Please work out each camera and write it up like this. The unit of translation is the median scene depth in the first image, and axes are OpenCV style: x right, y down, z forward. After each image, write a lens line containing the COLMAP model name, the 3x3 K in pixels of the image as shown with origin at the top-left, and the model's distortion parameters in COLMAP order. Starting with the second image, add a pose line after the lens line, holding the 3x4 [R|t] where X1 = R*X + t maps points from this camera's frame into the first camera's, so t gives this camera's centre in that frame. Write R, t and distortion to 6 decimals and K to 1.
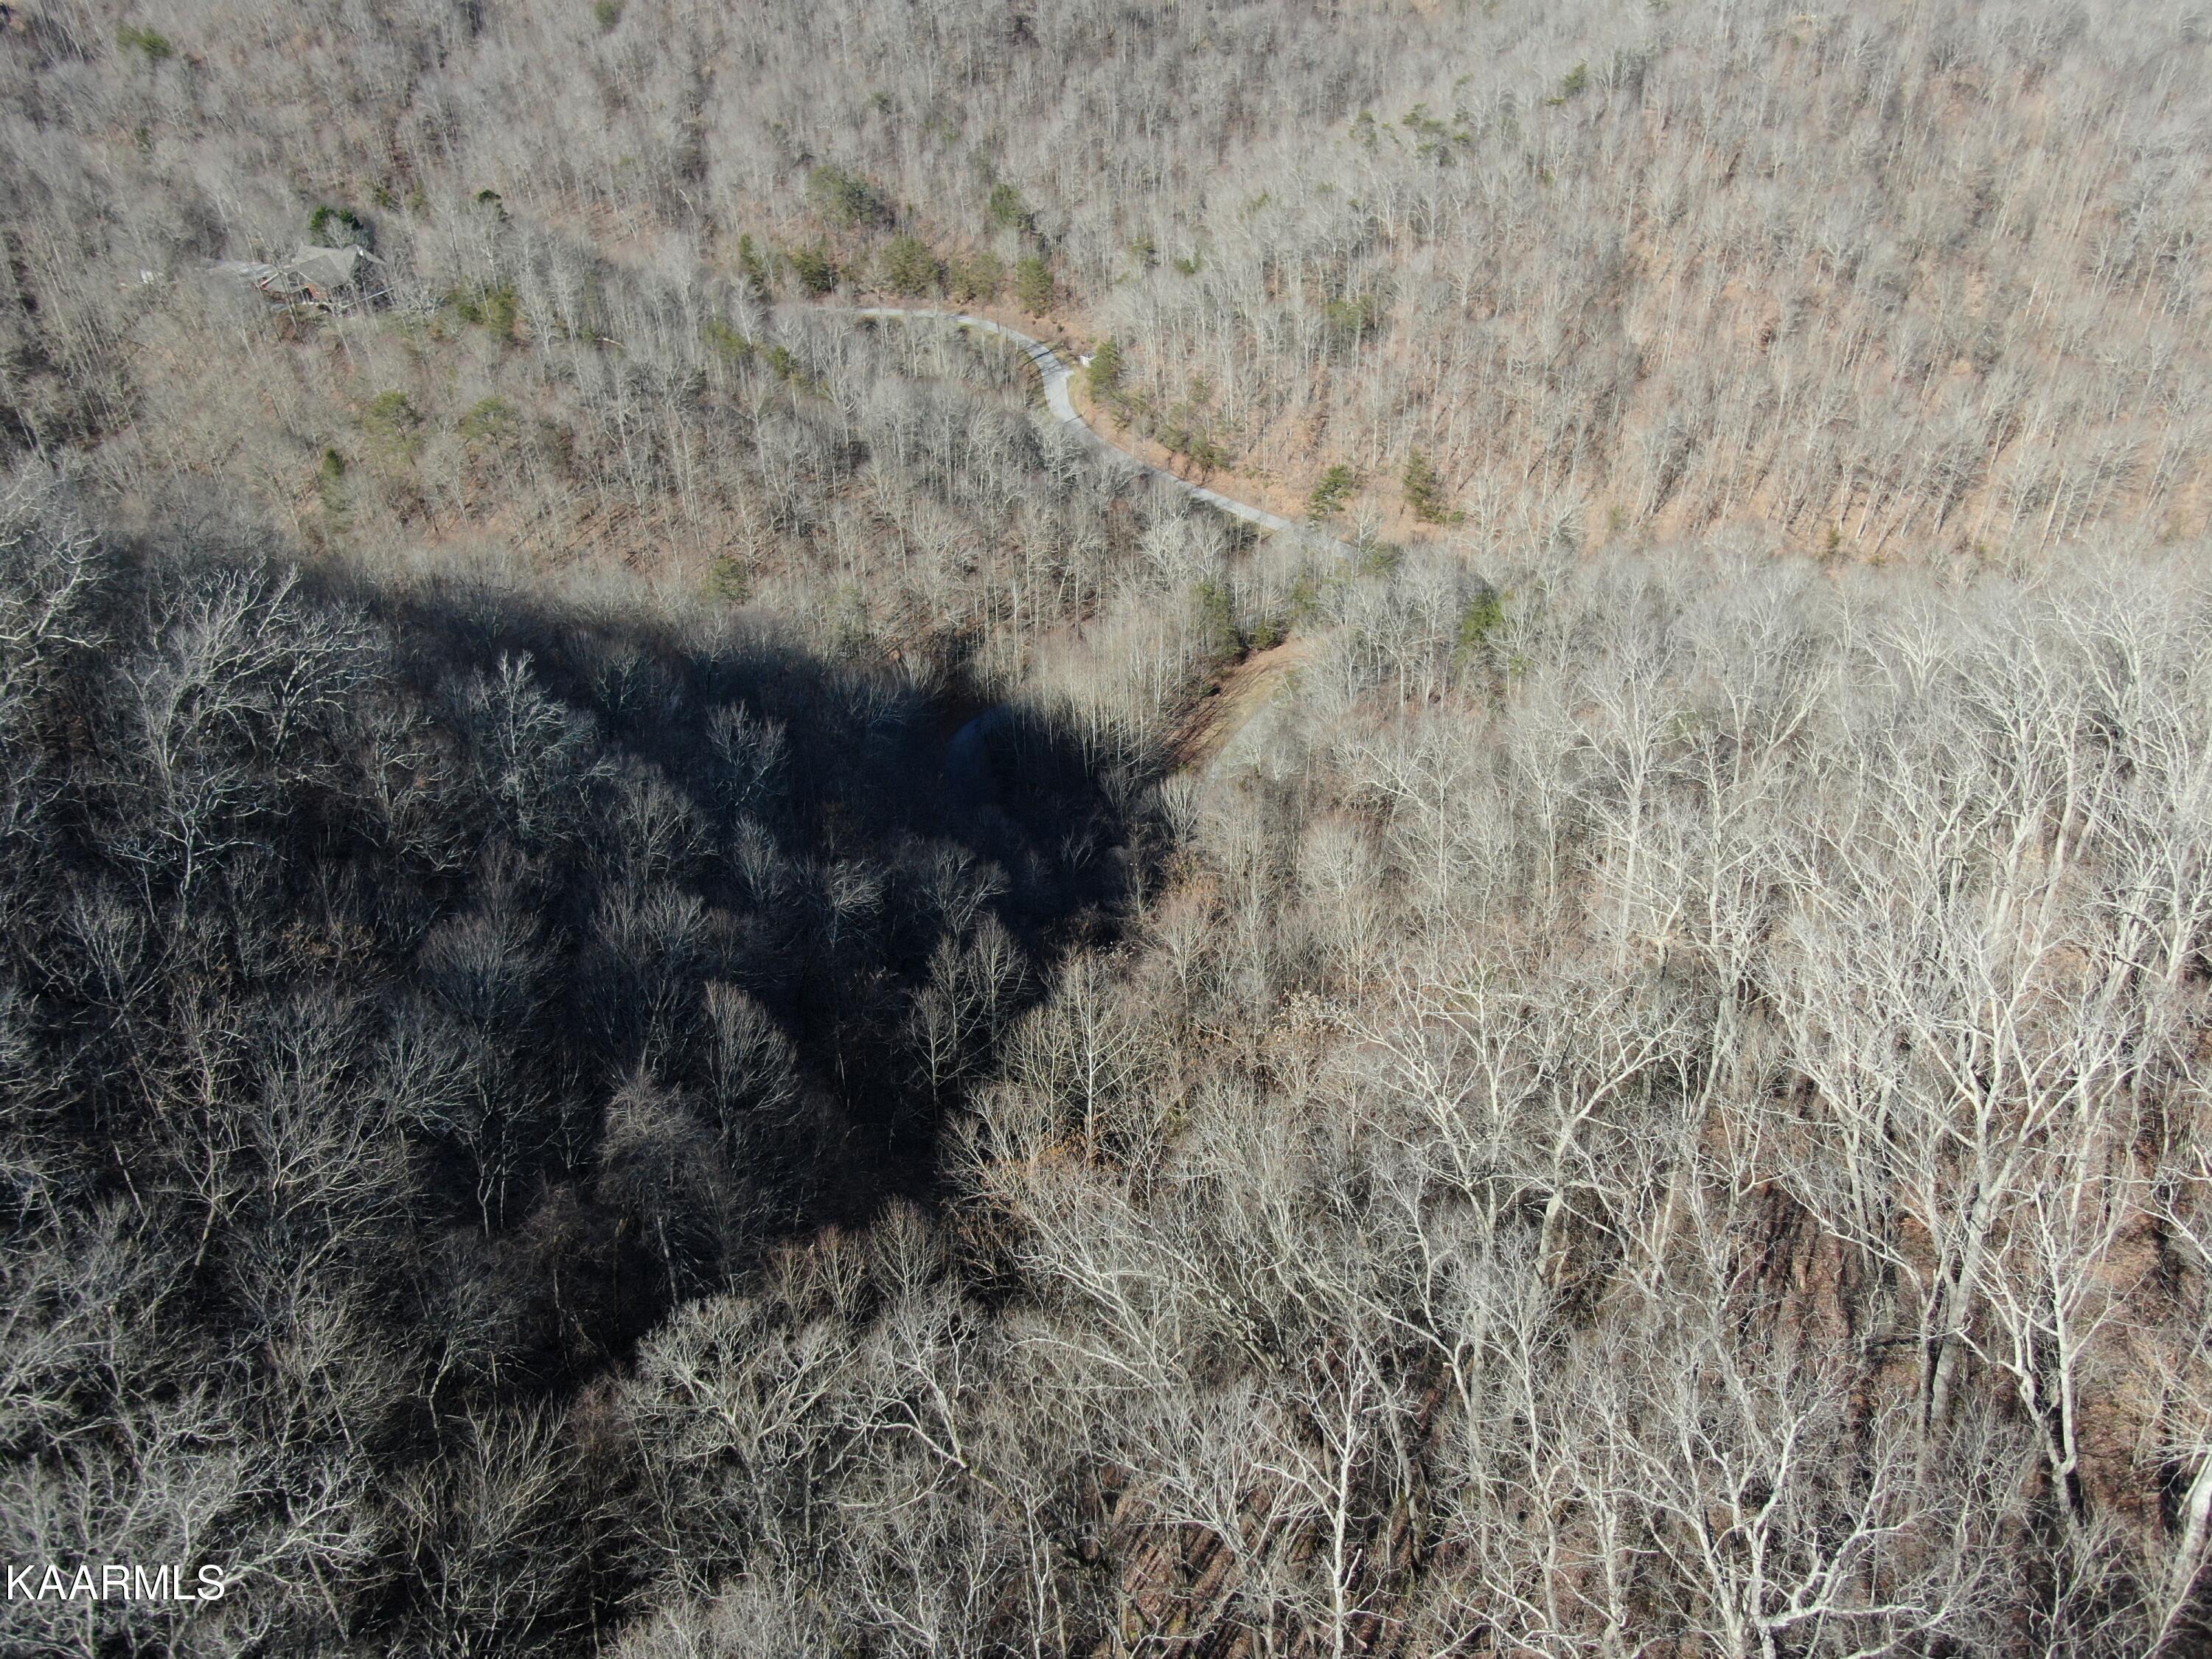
lens RADIAL K [[1591.8, 0, 1105.1], [0, 1591.8, 830.0], [0, 0, 1]] dist [-0.012717, -0.000812]
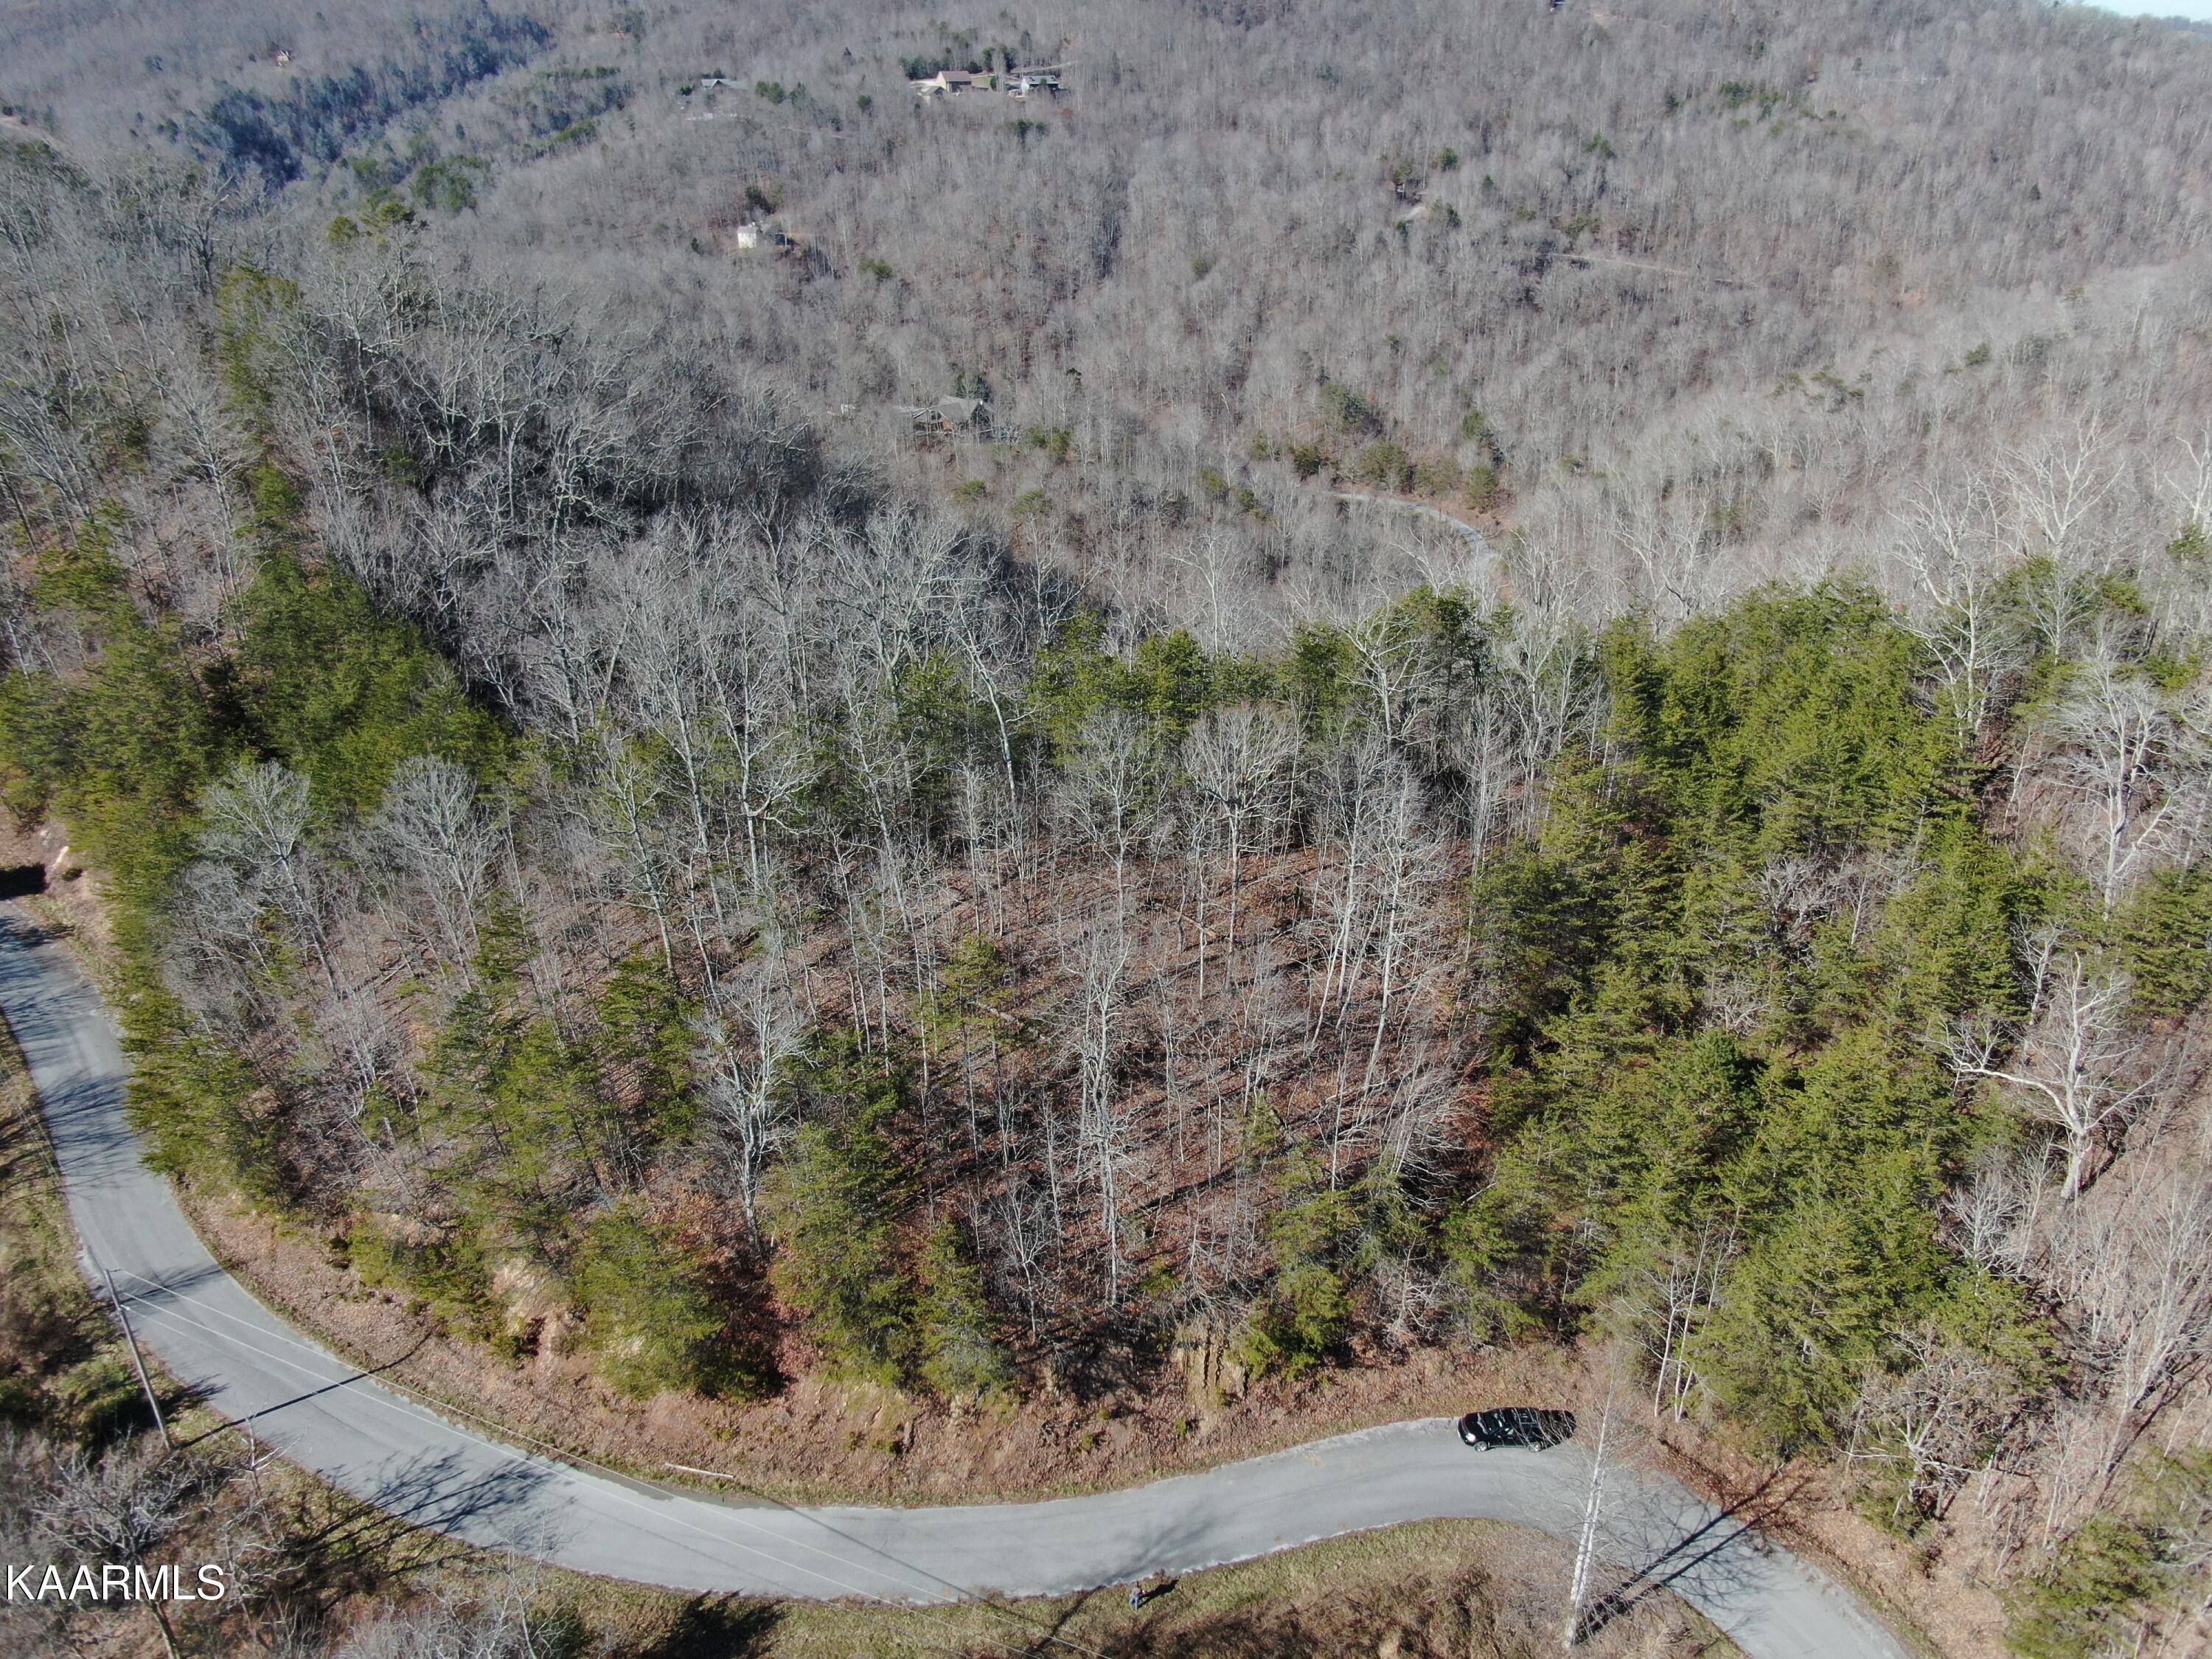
lens RADIAL K [[1591.8, 0, 1112.9], [0, 1591.8, 829.3], [0, 0, 1]] dist [-0.012717, -0.000812]
pose [[0.936013, 0.156858, -0.315079, 0.372022], [-0.203852, 0.971370, -0.122002, 0.386730], [0.286921, 0.178425, 0.941191, -0.597363]]
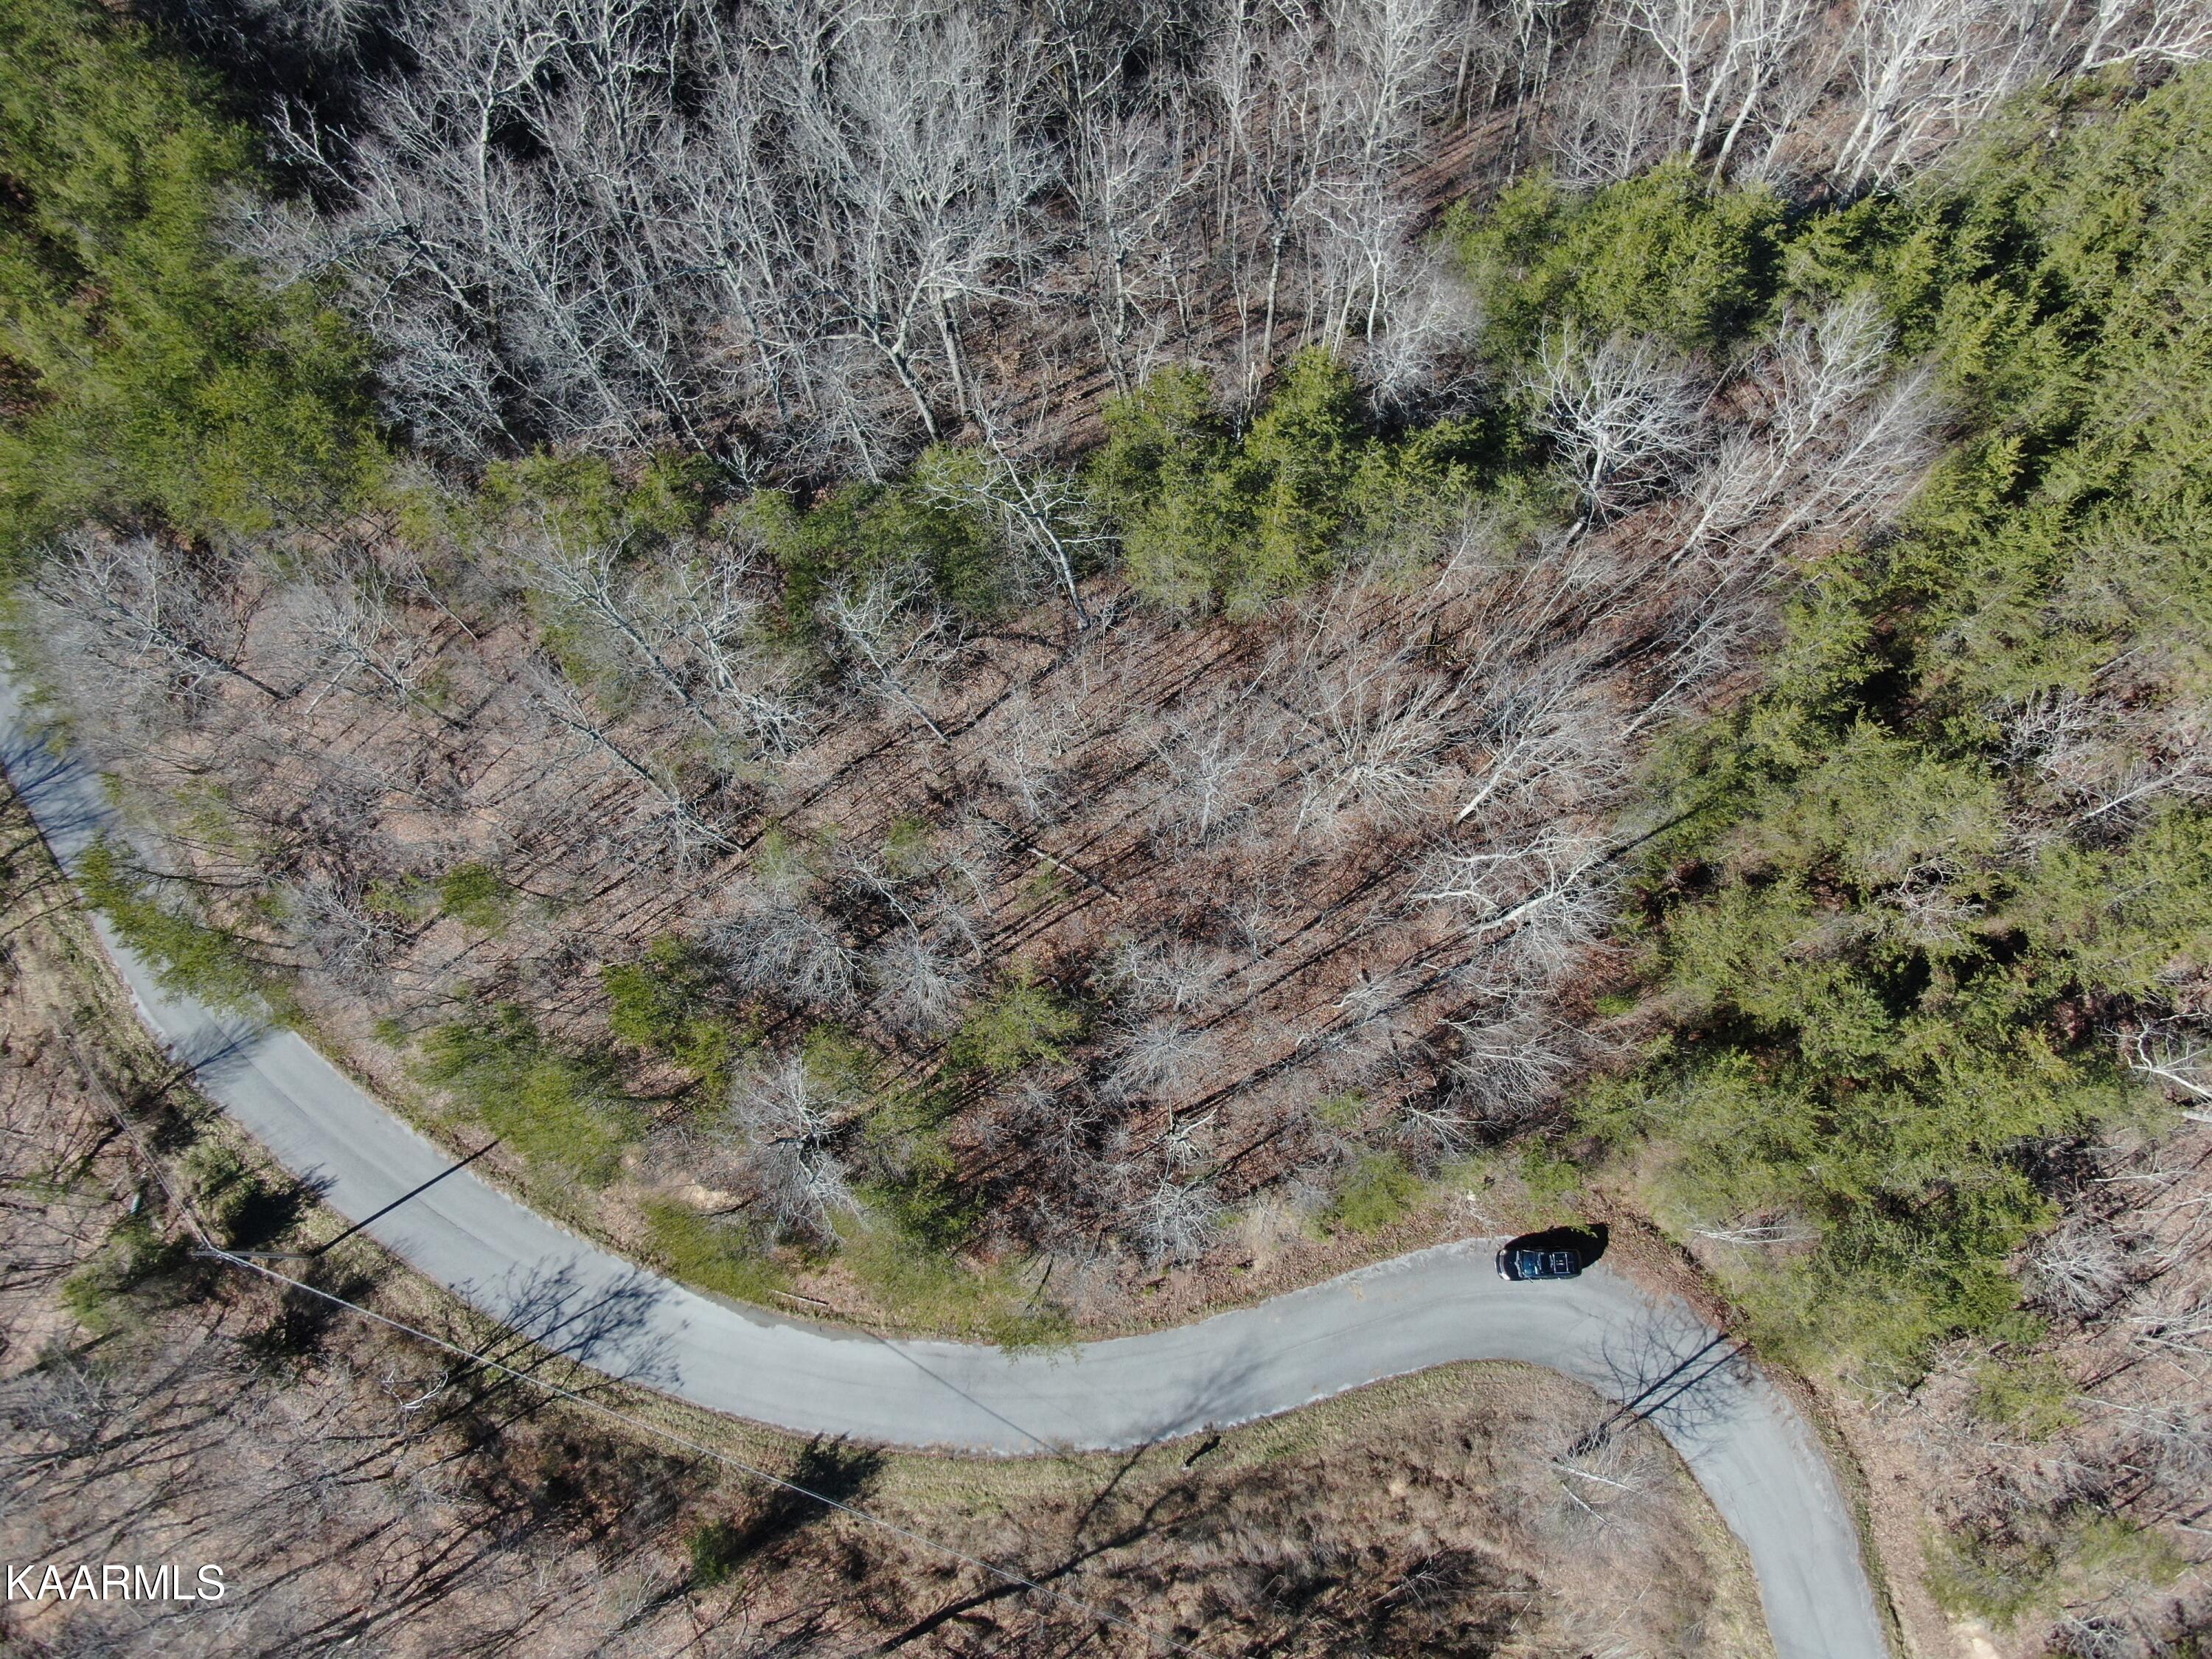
lens RADIAL K [[1591.8, 0, 1113.1], [0, 1591.8, 812.1], [0, 0, 1]] dist [-0.012717, -0.000812]
pose [[0.920968, 0.374698, -0.106862, 0.197162], [-0.221262, 0.728680, 0.648127, -0.010927], [0.320719, -0.573260, 0.753998, -0.381207]]
